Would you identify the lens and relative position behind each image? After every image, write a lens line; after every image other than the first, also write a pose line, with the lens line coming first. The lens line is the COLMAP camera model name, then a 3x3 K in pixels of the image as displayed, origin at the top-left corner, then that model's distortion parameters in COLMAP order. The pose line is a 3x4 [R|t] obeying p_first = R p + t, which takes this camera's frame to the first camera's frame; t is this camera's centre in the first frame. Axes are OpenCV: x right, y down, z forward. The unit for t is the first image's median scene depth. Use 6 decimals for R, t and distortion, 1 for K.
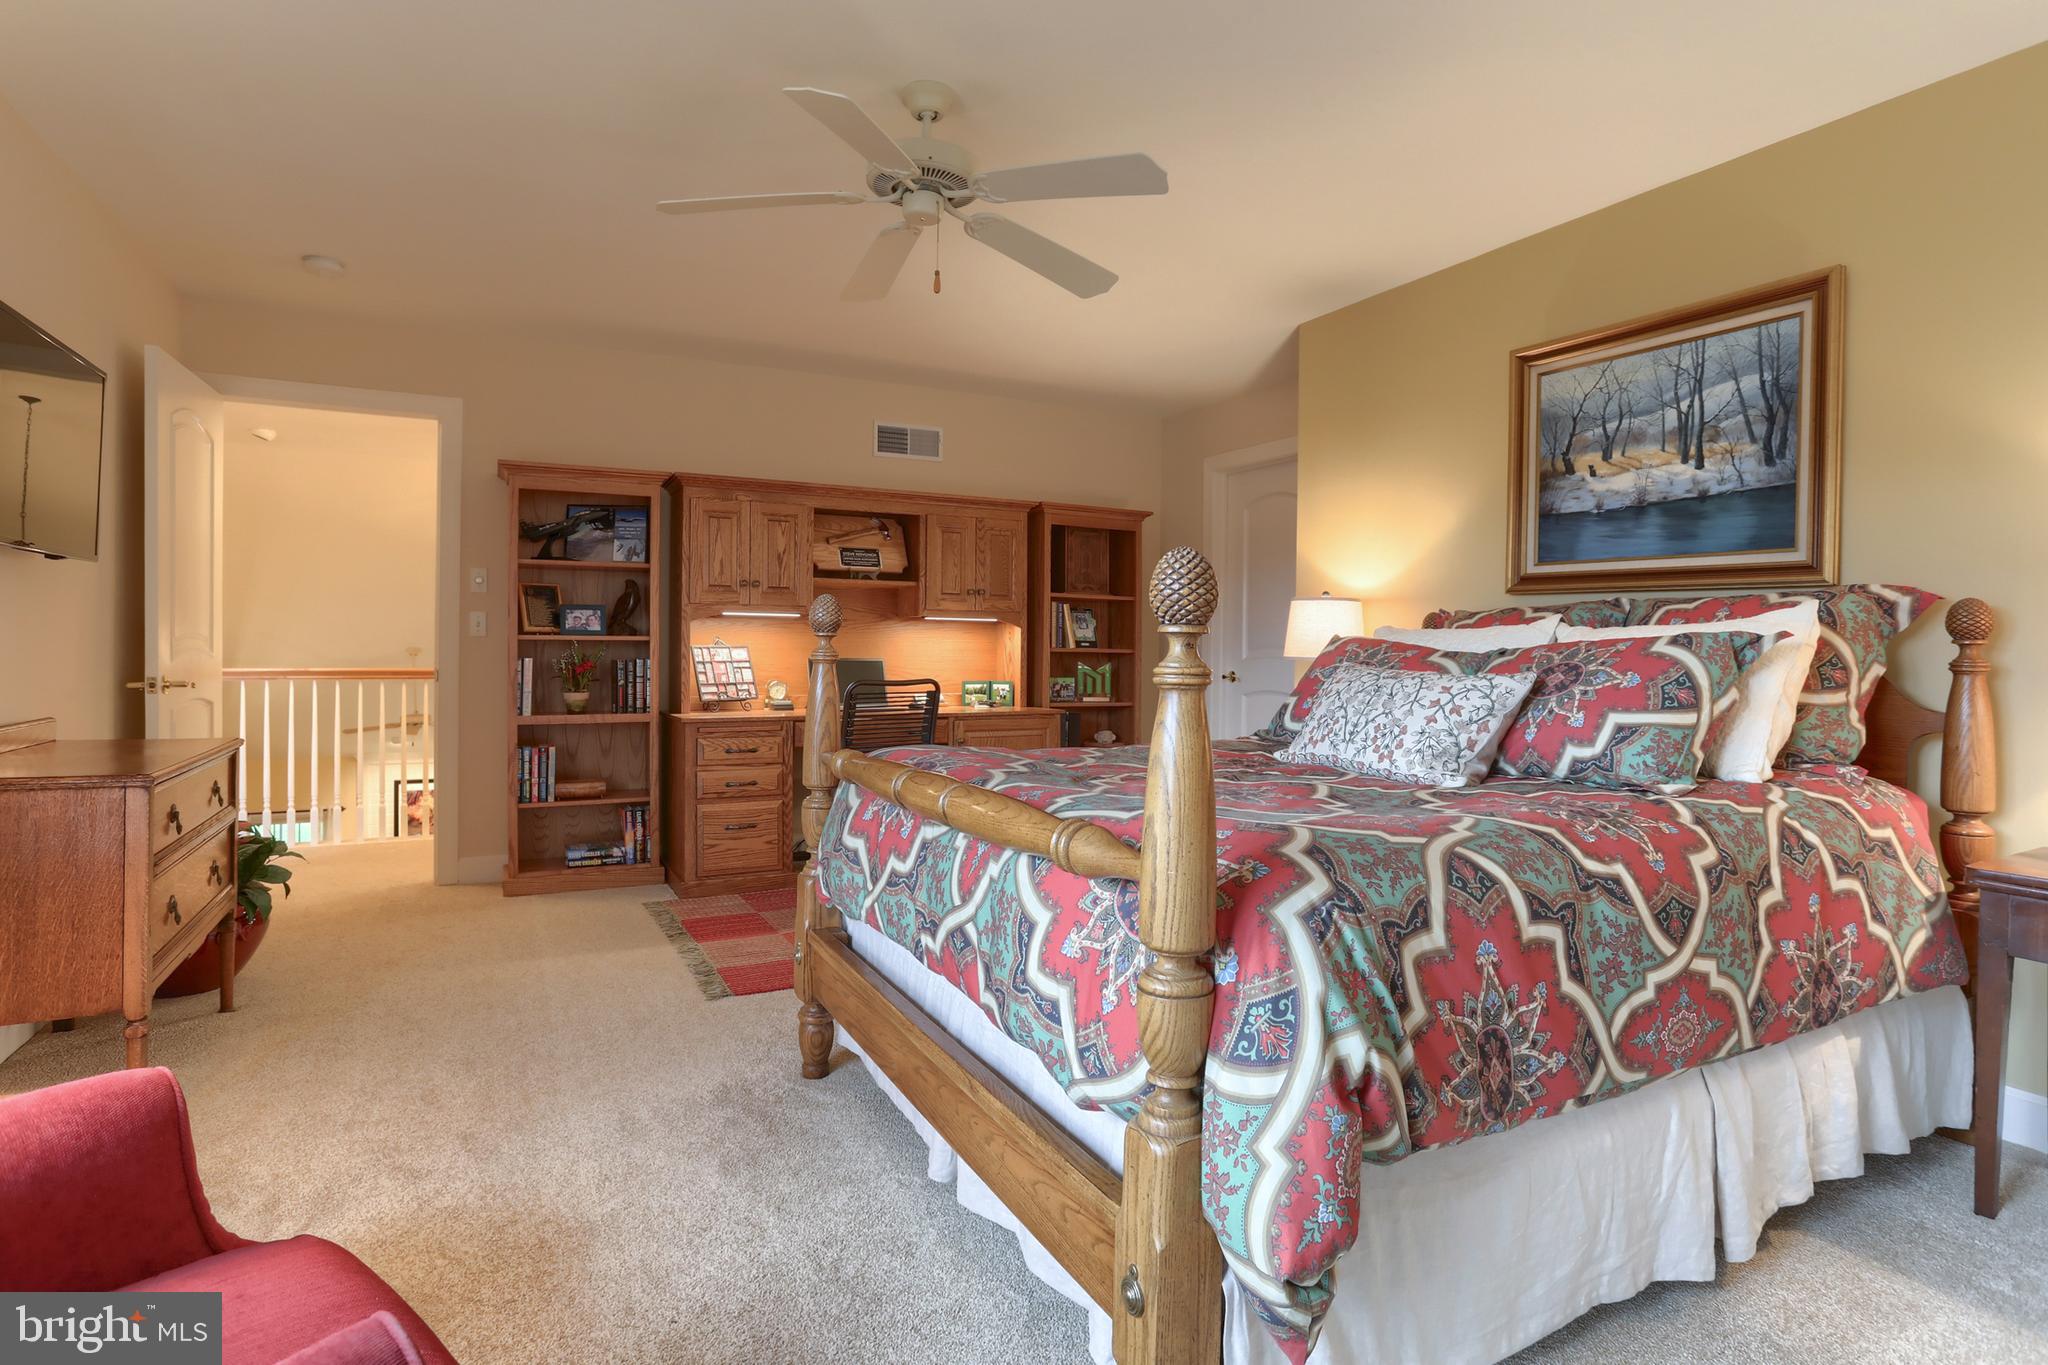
lens RADIAL K [[1100.8, 0, 995.4], [0, 1100.8, 650.9], [0, 0, 1]] dist [-0.066297, 0.042864]
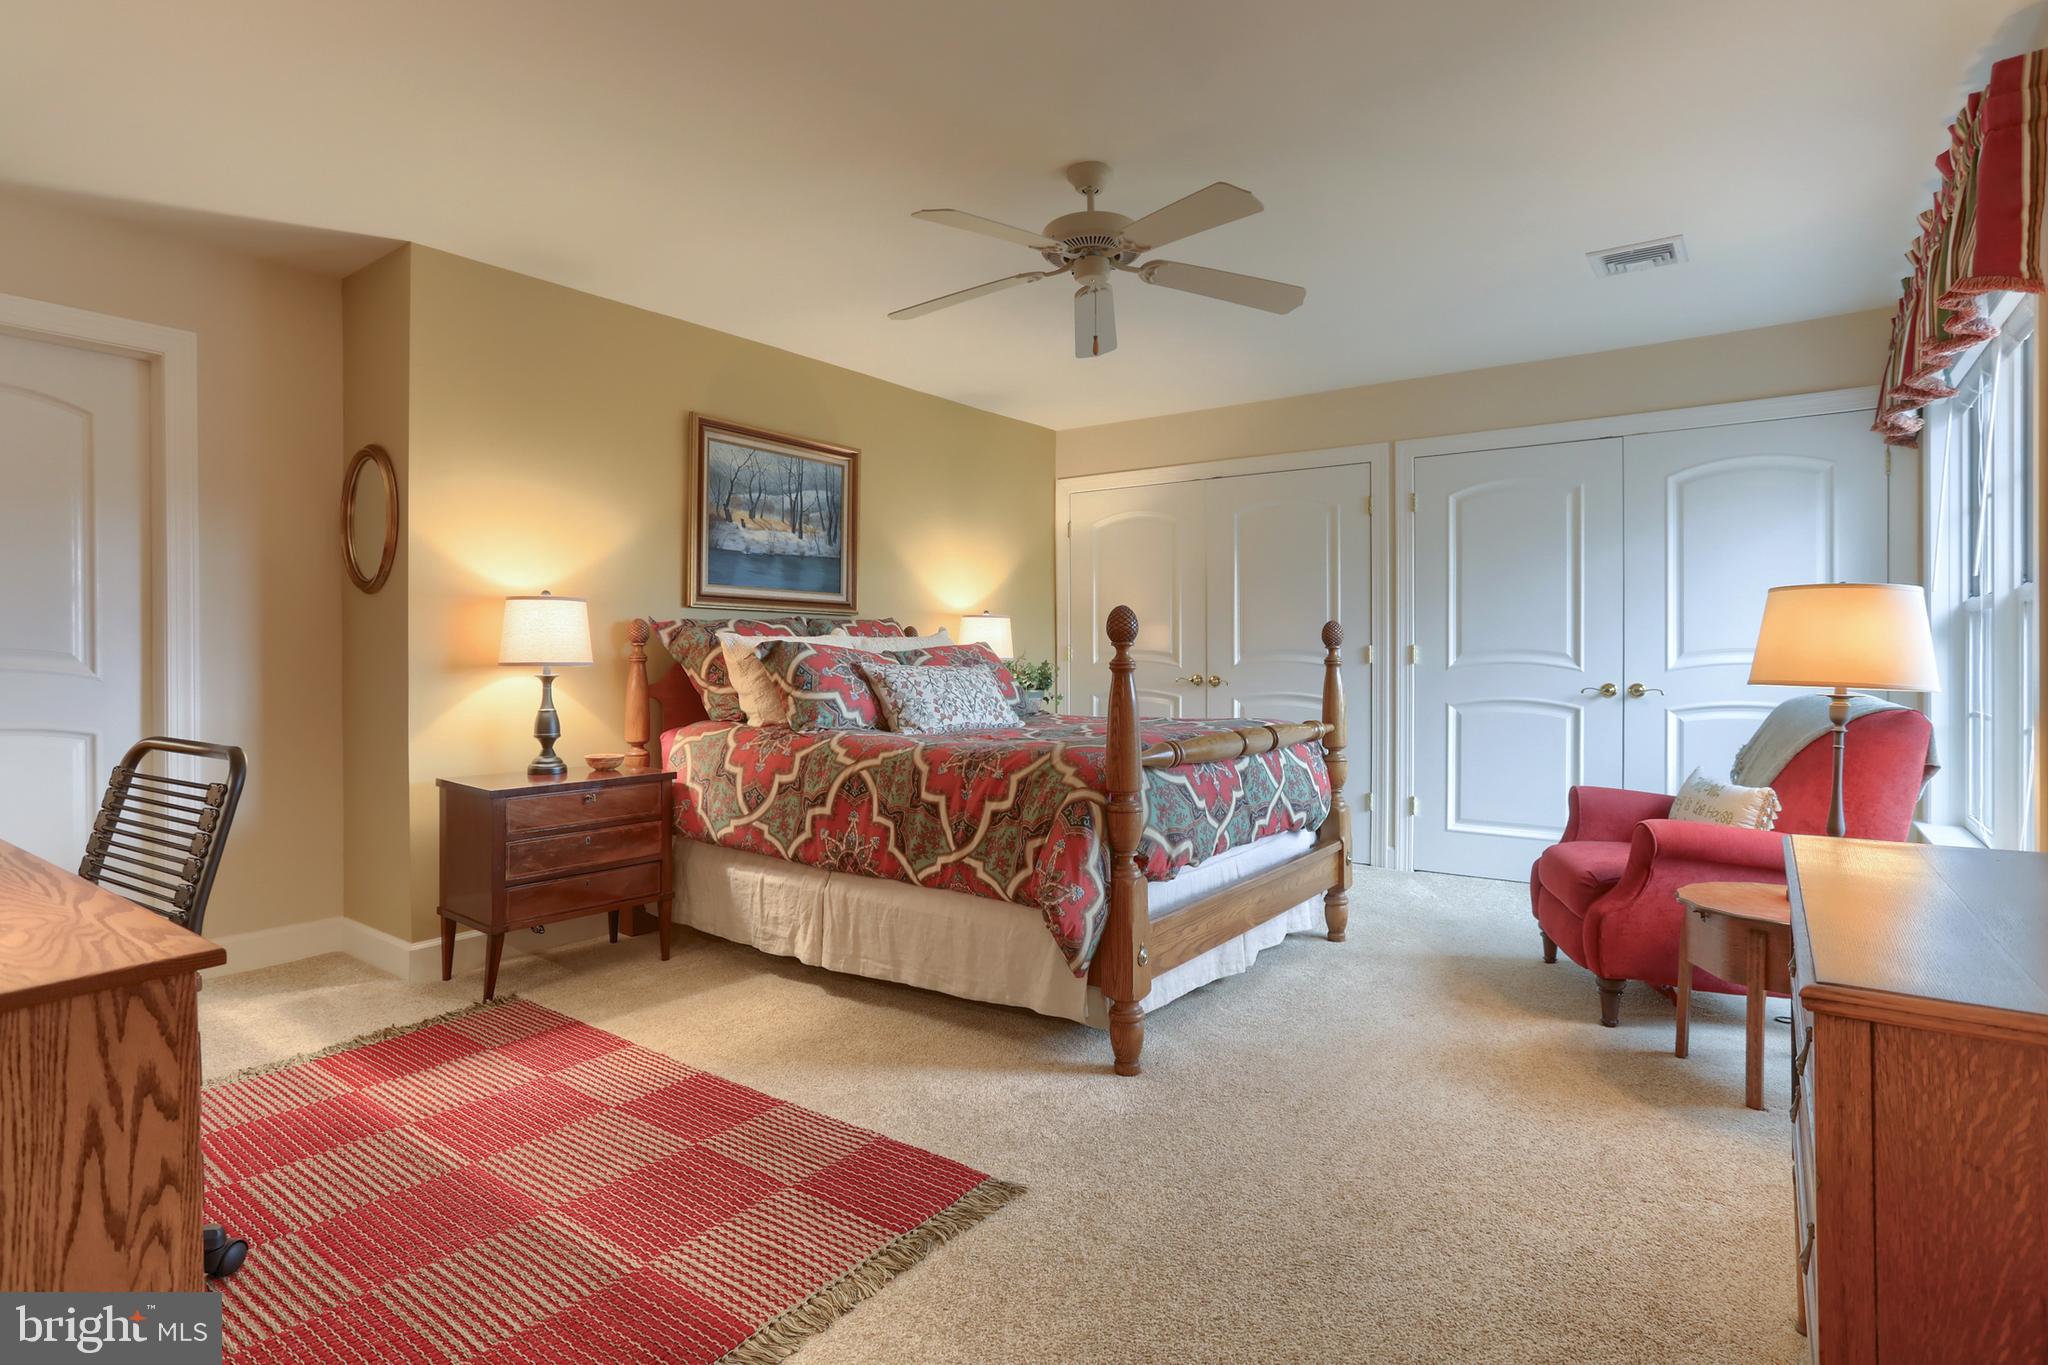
lens RADIAL K [[1035.4, 0, 1024.8], [0, 1035.4, 668.9], [0, 0, 1]] dist [-0.058202, 0.025759]
pose [[-0.453345, -0.014767, 0.891213, -0.841677], [0.008711, 0.999742, 0.020996, -0.002668], [-0.891292, 0.017282, -0.453100, 1.338956]]
